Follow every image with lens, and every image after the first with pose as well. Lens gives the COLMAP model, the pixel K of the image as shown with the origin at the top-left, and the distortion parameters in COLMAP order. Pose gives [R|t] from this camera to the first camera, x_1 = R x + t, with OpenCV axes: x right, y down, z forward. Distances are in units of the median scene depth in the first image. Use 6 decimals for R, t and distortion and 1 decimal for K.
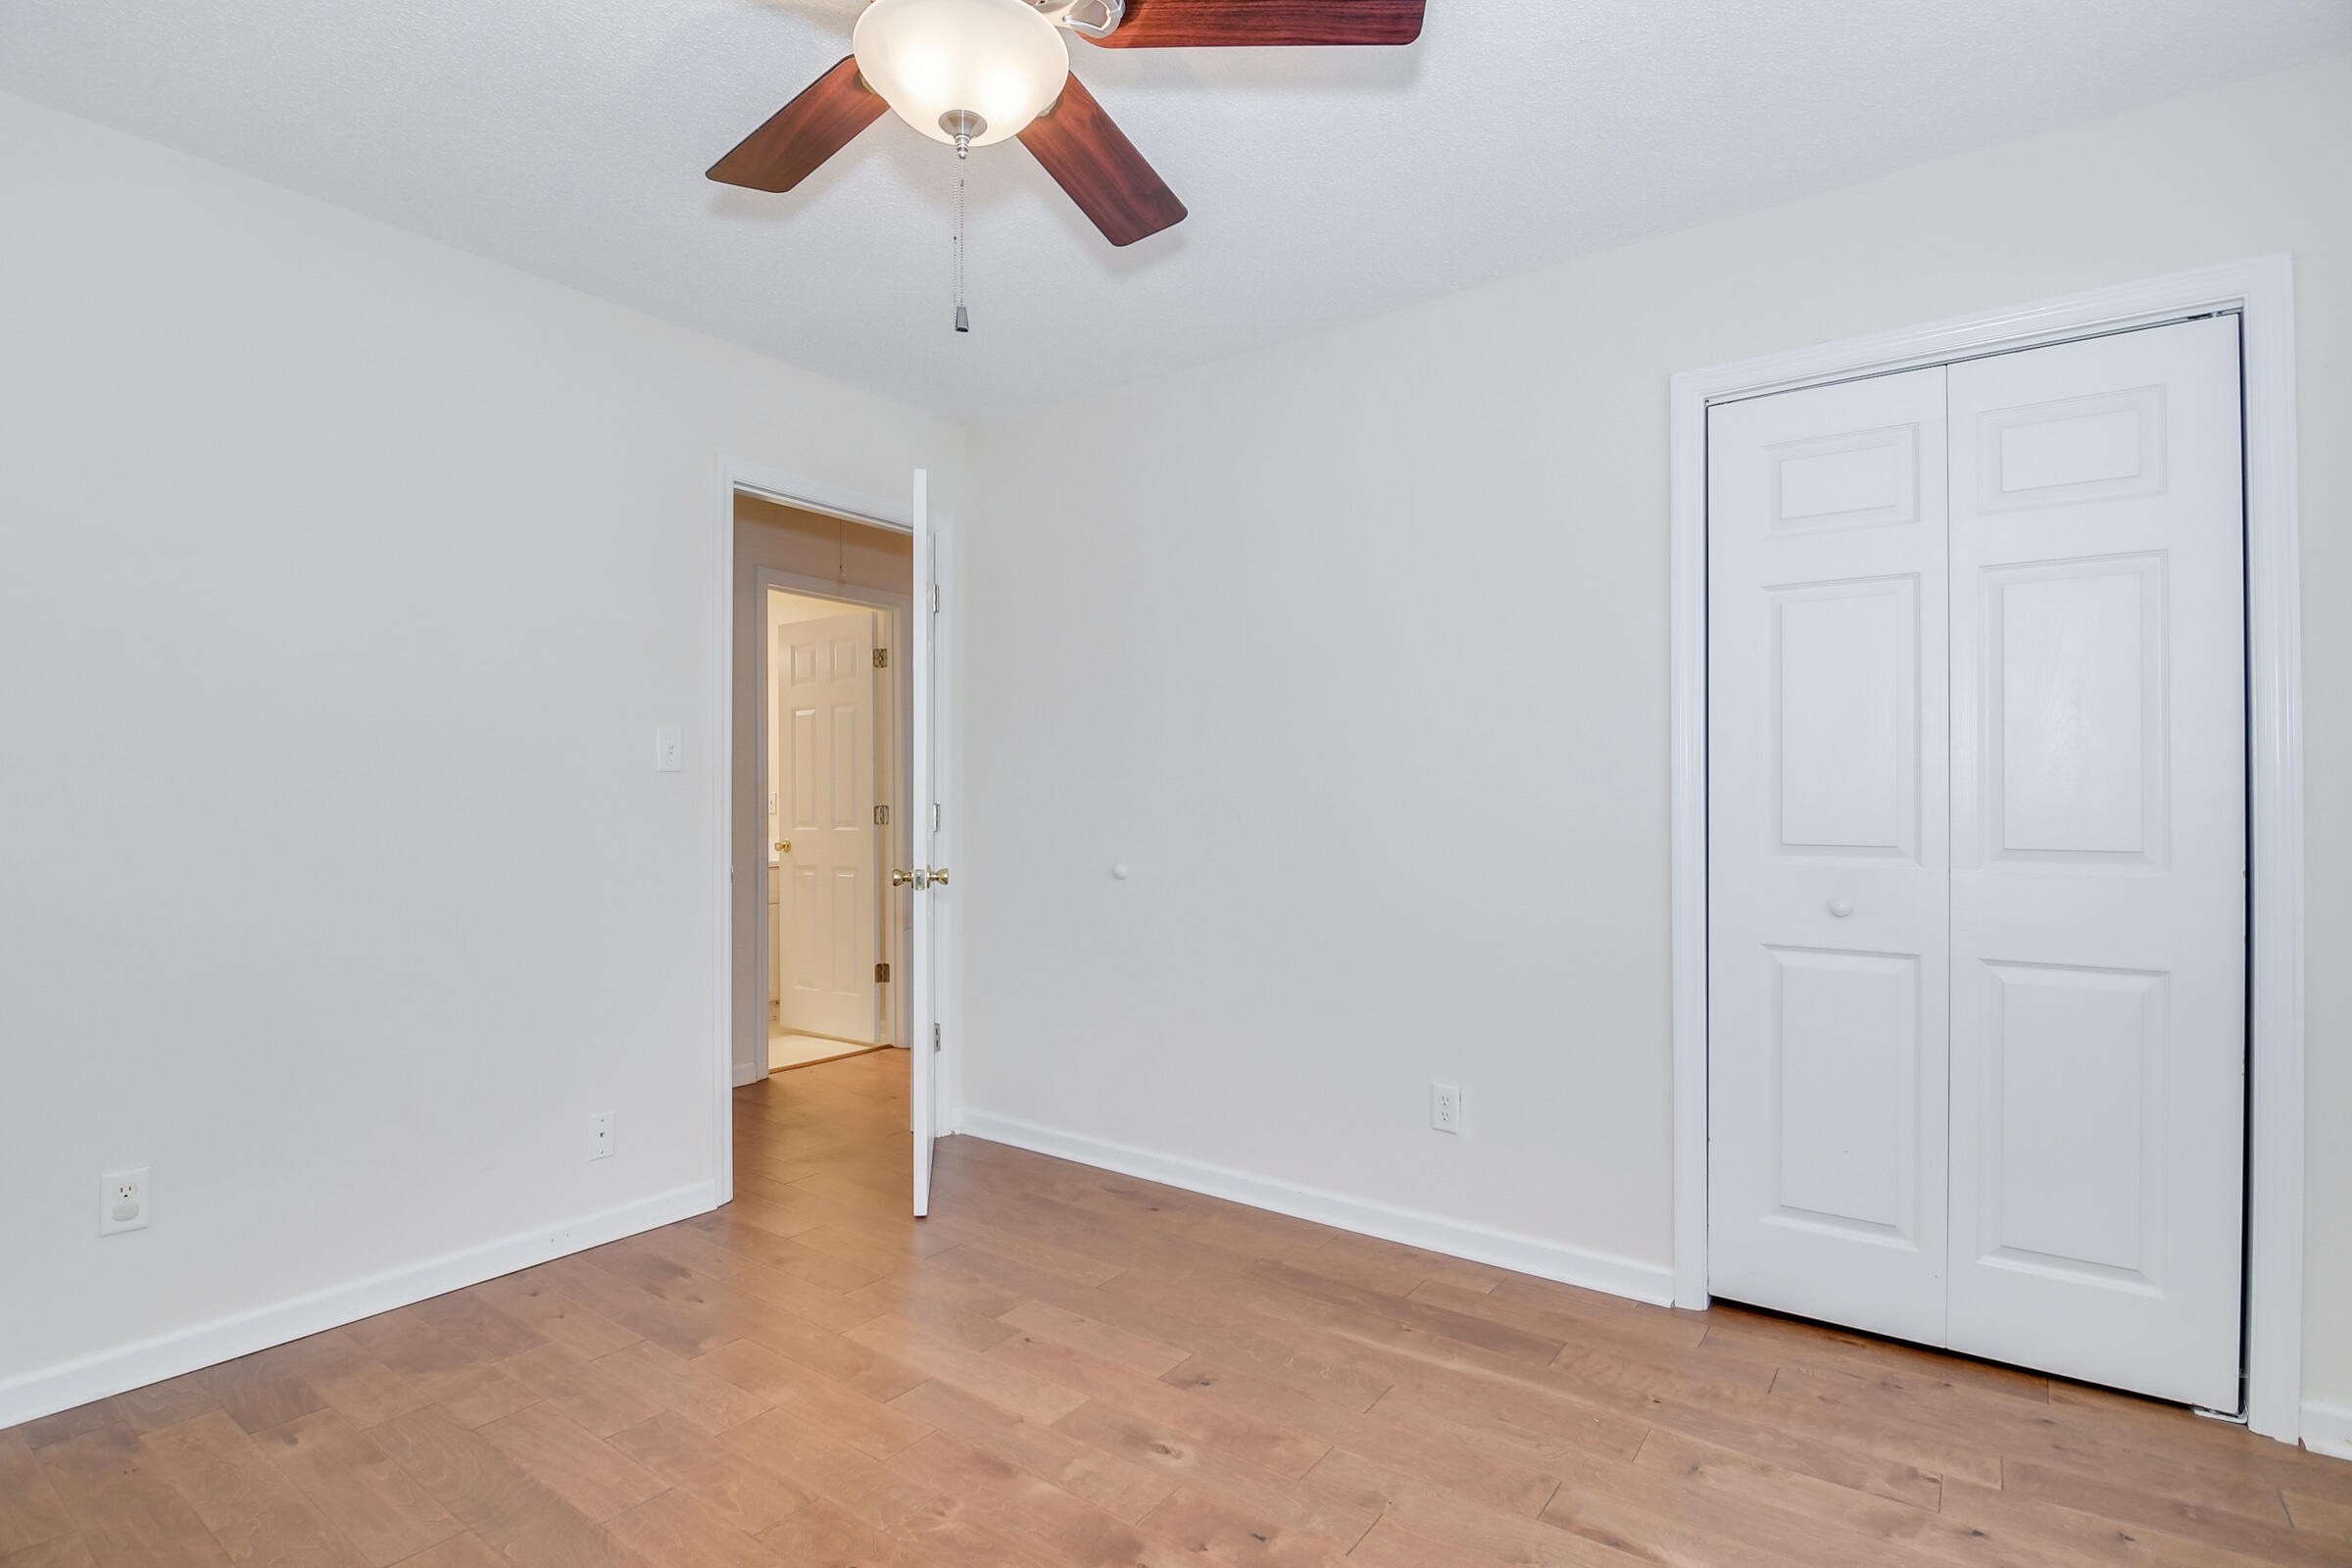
lens RADIAL K [[1148.6, 0, 1170.2], [0, 1148.6, 794.2], [0, 0, 1]] dist [0.000996, -0.014621]
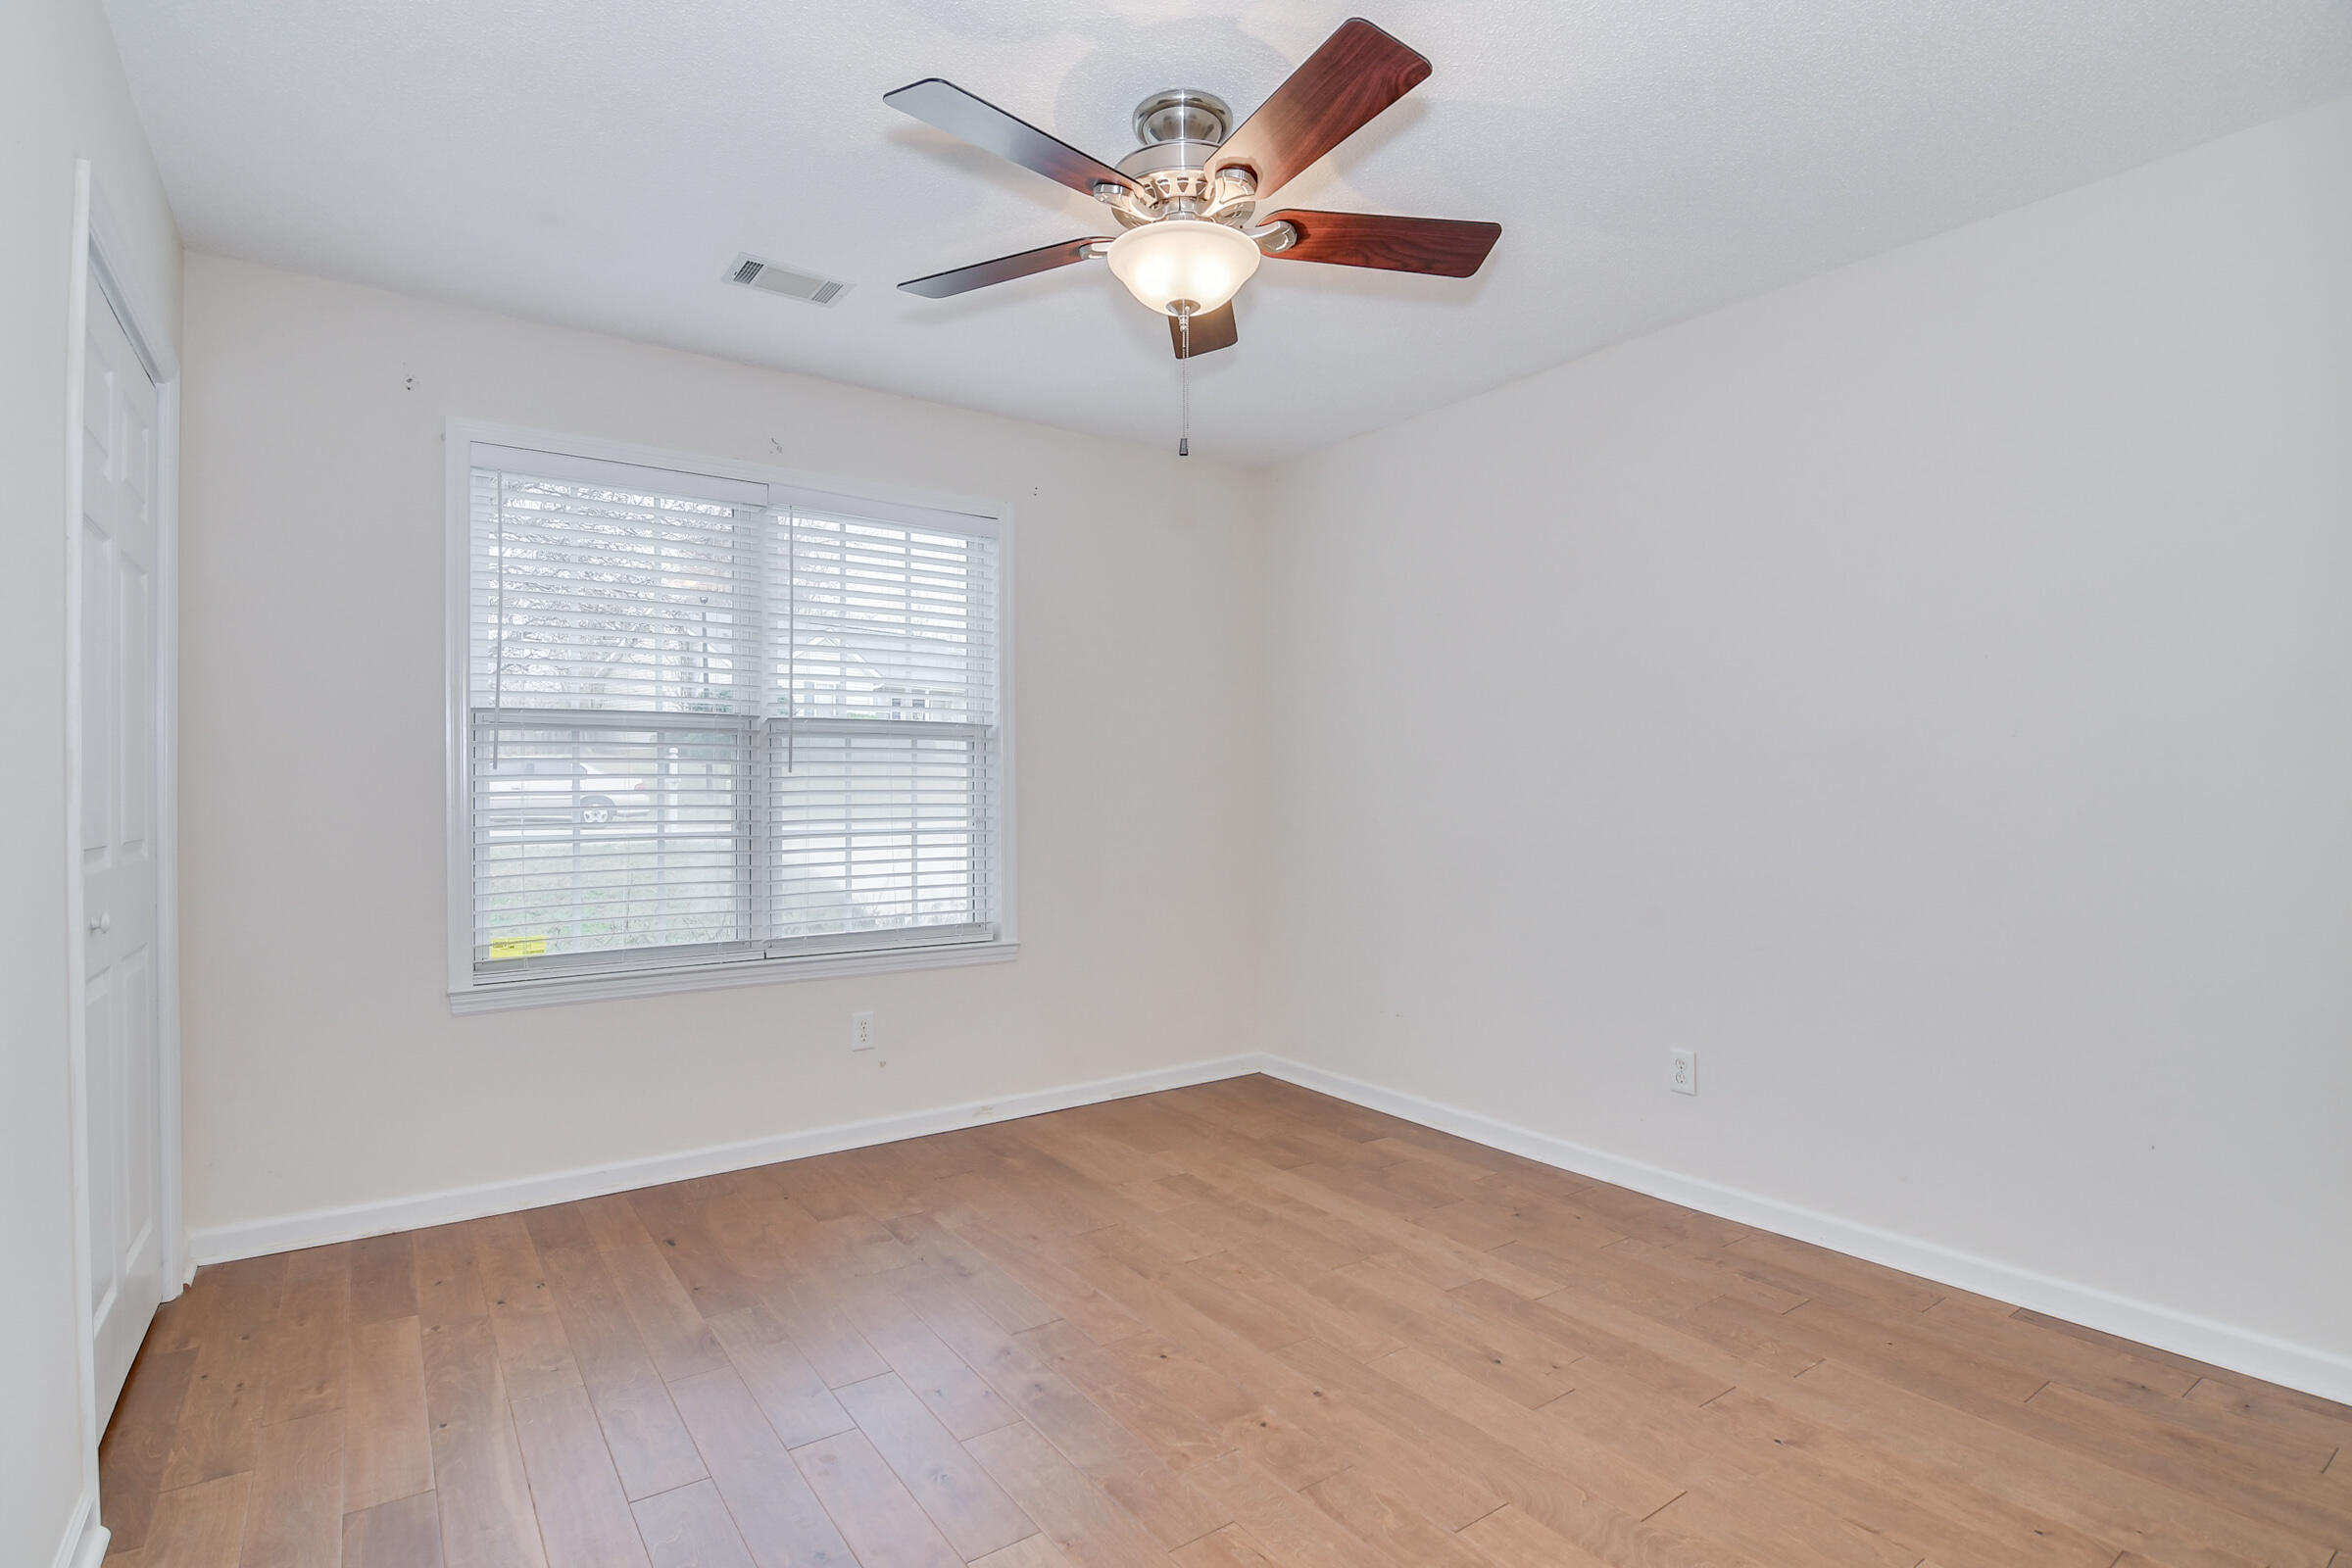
lens RADIAL K [[1148.6, 0, 1170.2], [0, 1148.6, 794.2], [0, 0, 1]] dist [0.000996, -0.014621]
pose [[-0.949322, 0.001276, 0.314303, -0.519037], [0.000051, 0.999992, -0.003905, 0.013789], [-0.314306, -0.003691, -0.949315, 2.001166]]
